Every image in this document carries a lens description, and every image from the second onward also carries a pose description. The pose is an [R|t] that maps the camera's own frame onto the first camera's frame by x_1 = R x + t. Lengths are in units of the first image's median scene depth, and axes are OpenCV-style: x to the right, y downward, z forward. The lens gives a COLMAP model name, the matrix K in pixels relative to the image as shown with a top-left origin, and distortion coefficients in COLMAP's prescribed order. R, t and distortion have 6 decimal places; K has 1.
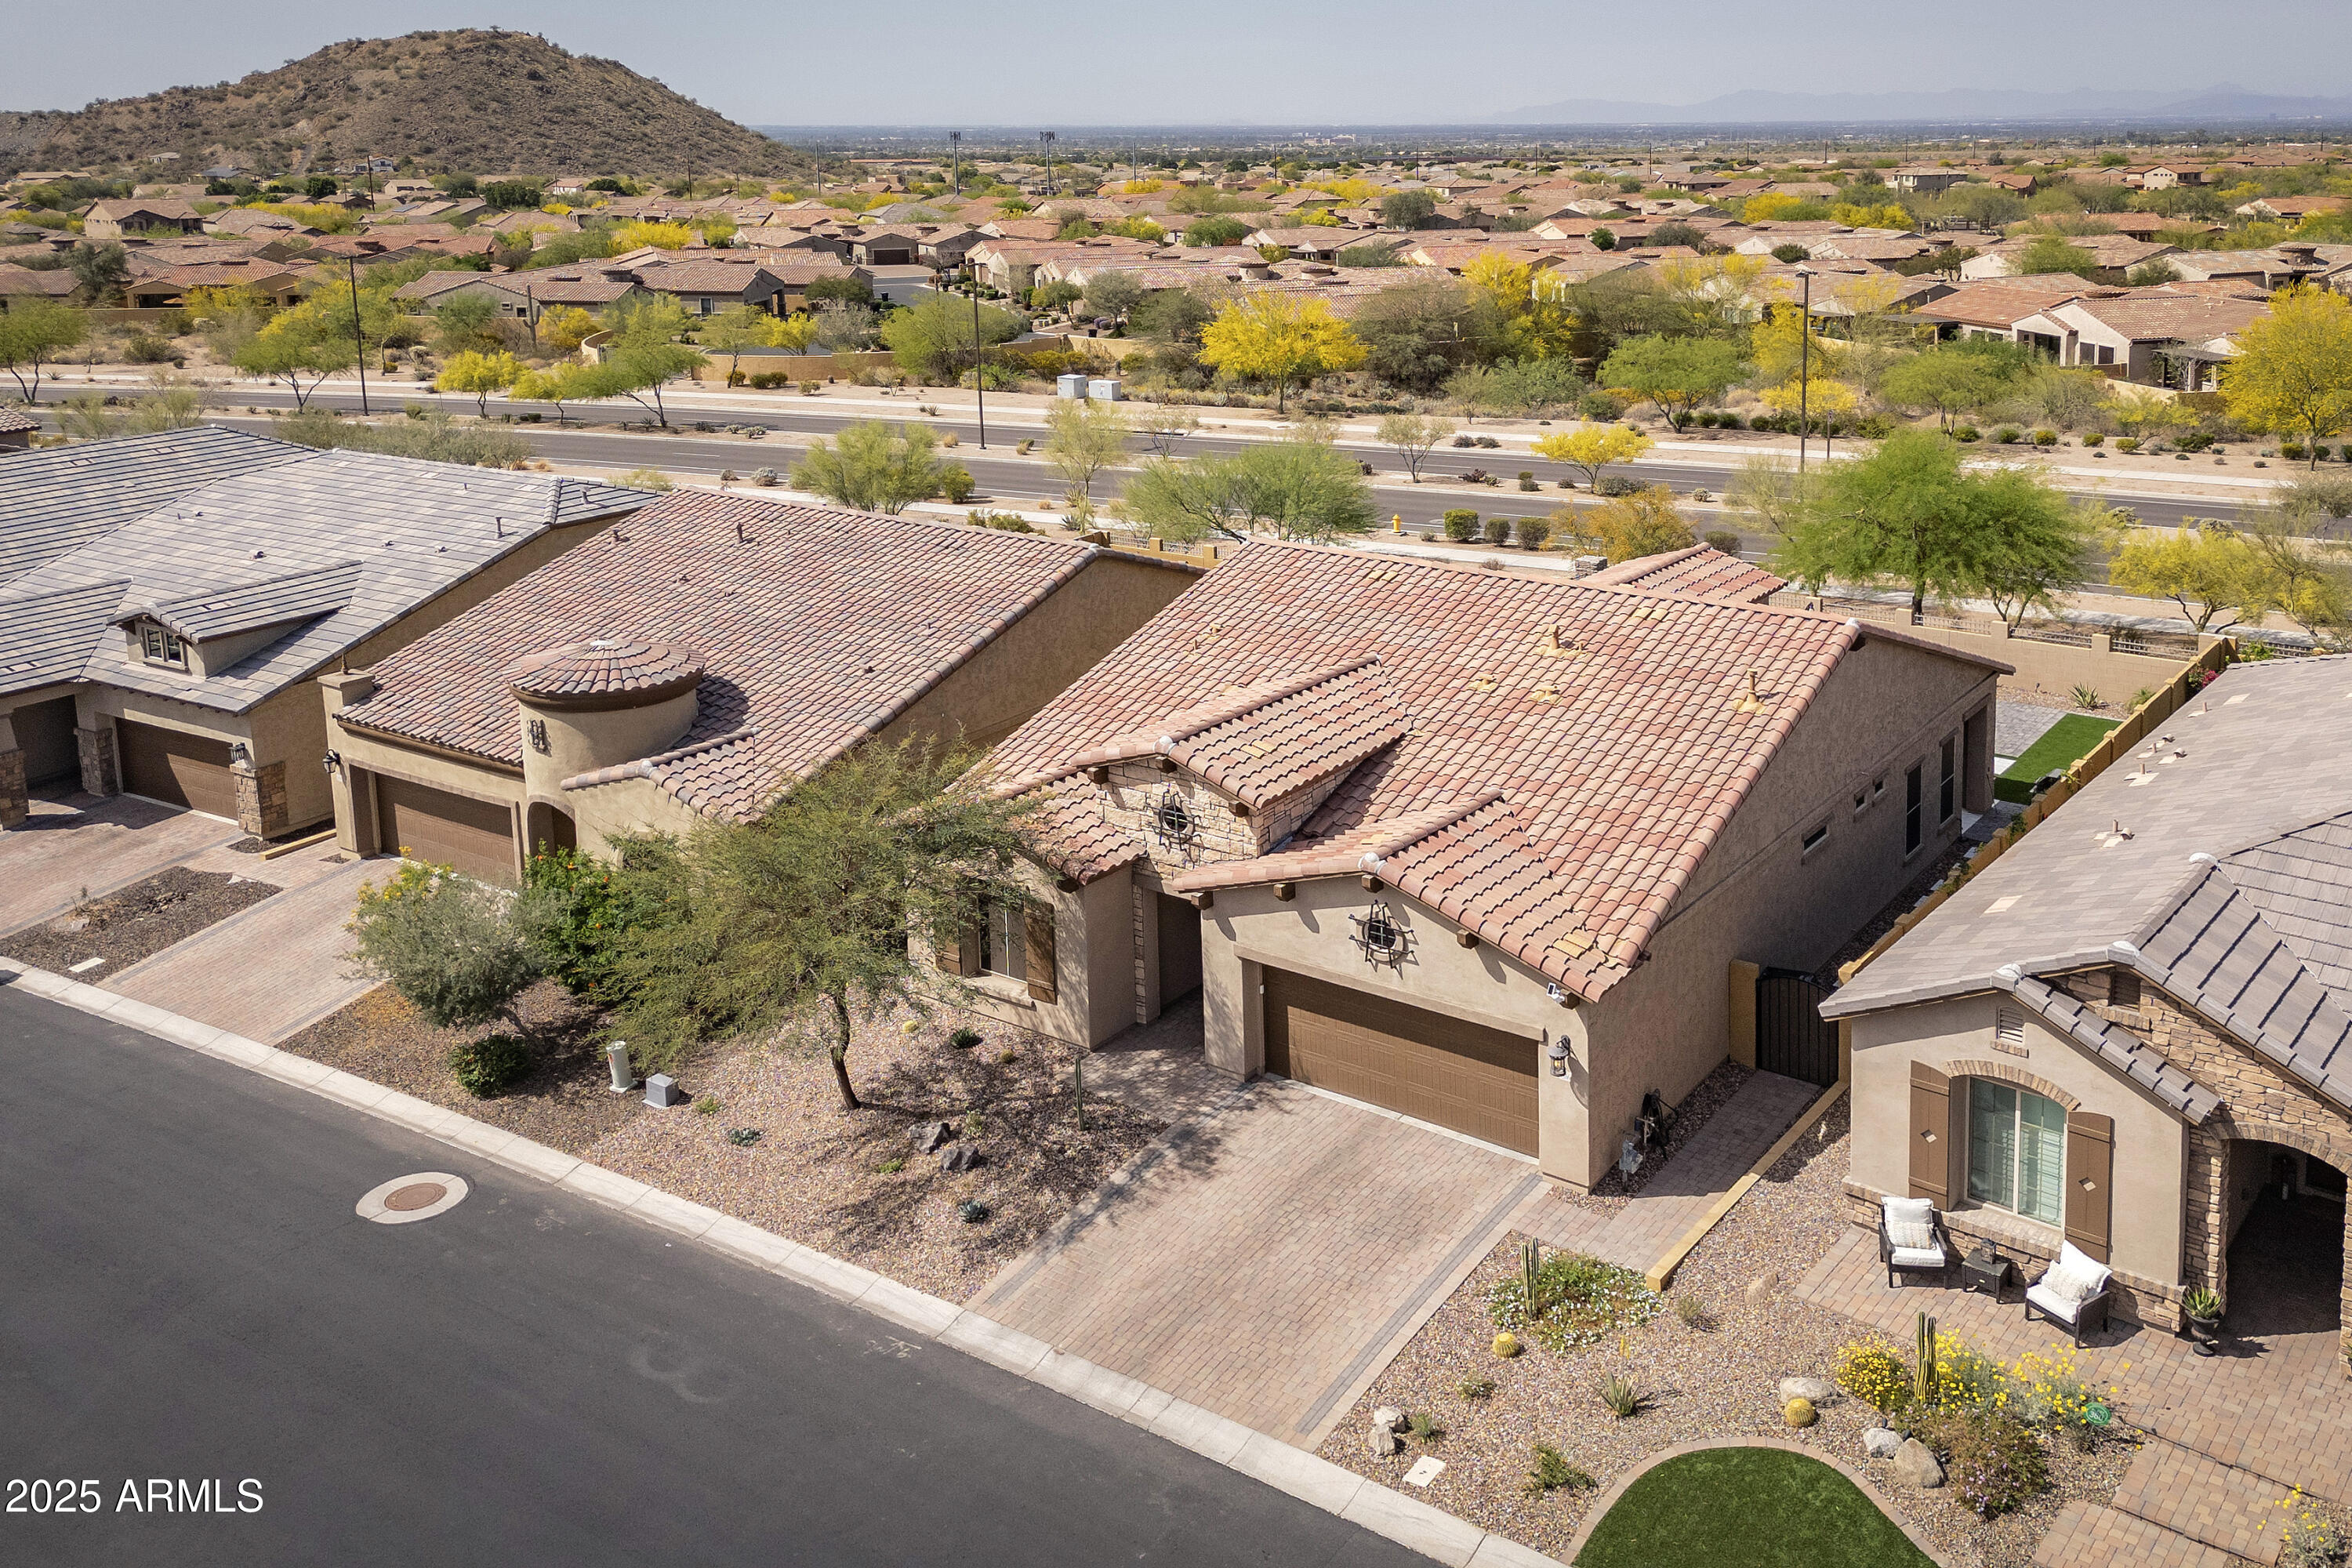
lens RADIAL K [[2625.9, 0, 1176.0], [0, 2625.9, 784.0], [0, 0, 1]] dist [0.130522, -0.236827]
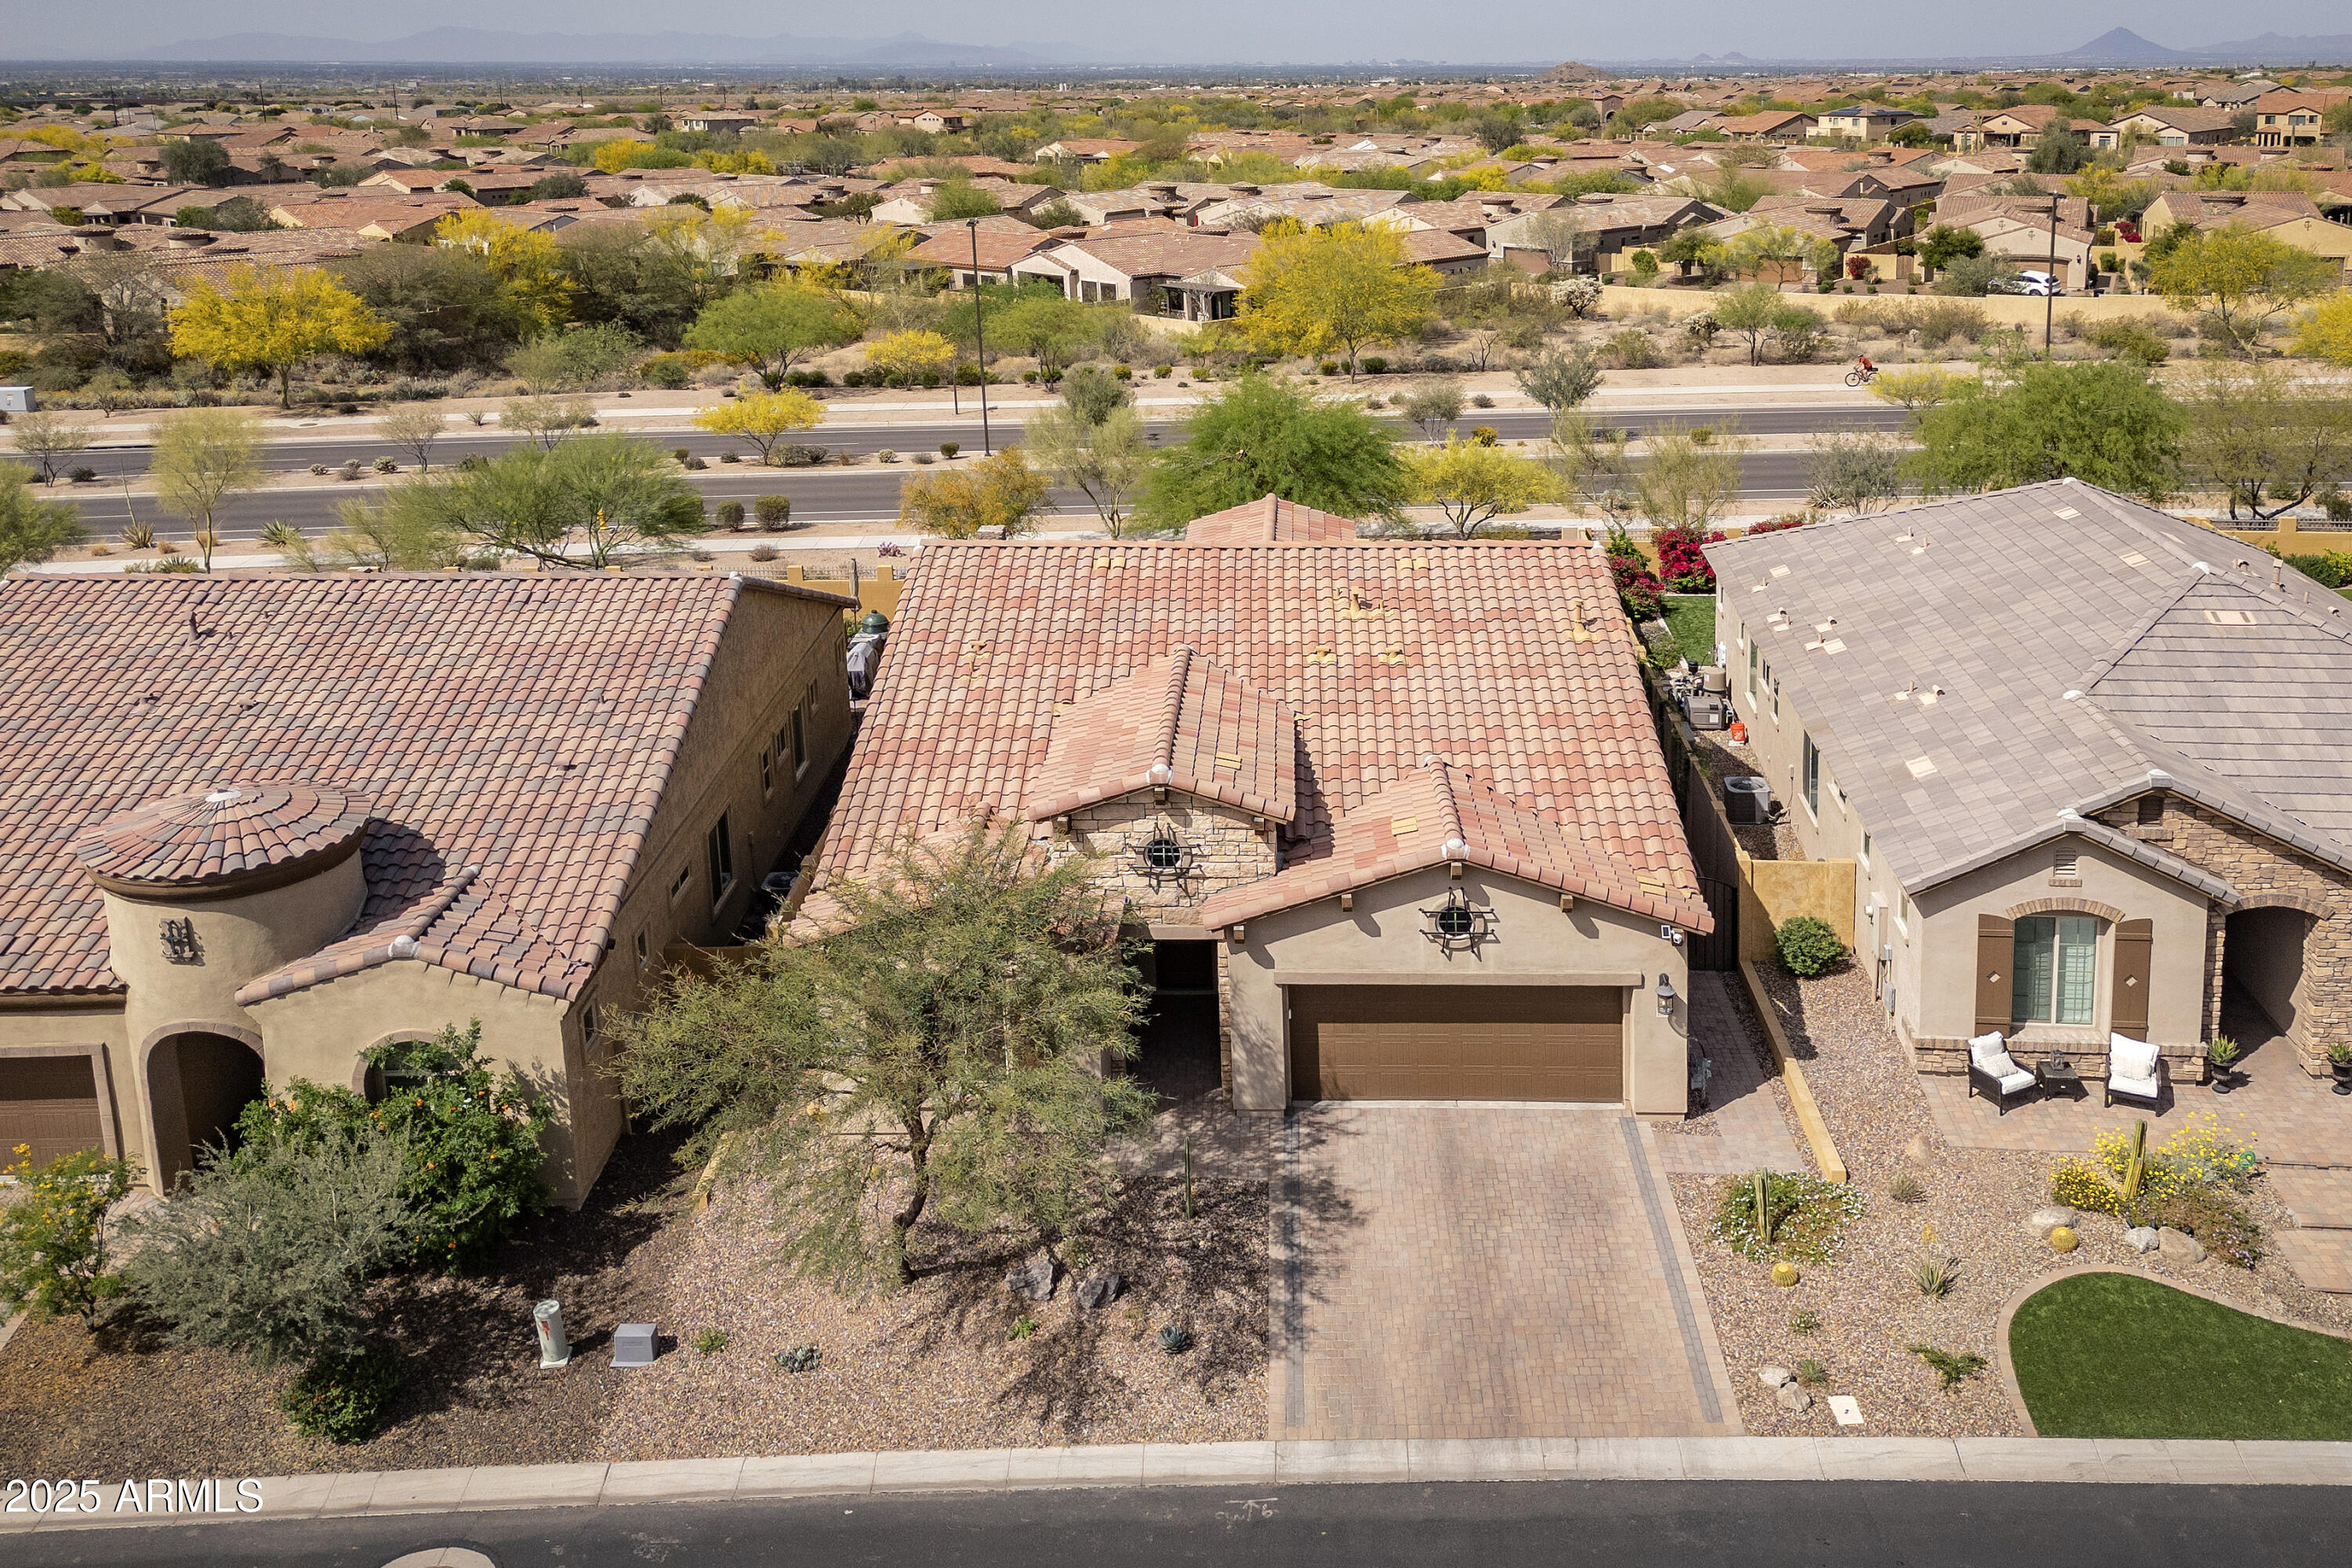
lens RADIAL K [[2625.9, 0, 1176.0], [0, 2625.9, 784.0], [0, 0, 1]] dist [0.130522, -0.236827]
pose [[0.717778, -0.182999, 0.671793, -0.605202], [0.167466, 0.981894, 0.088543, -0.090343], [-0.675833, 0.048948, 0.735428, 0.342471]]
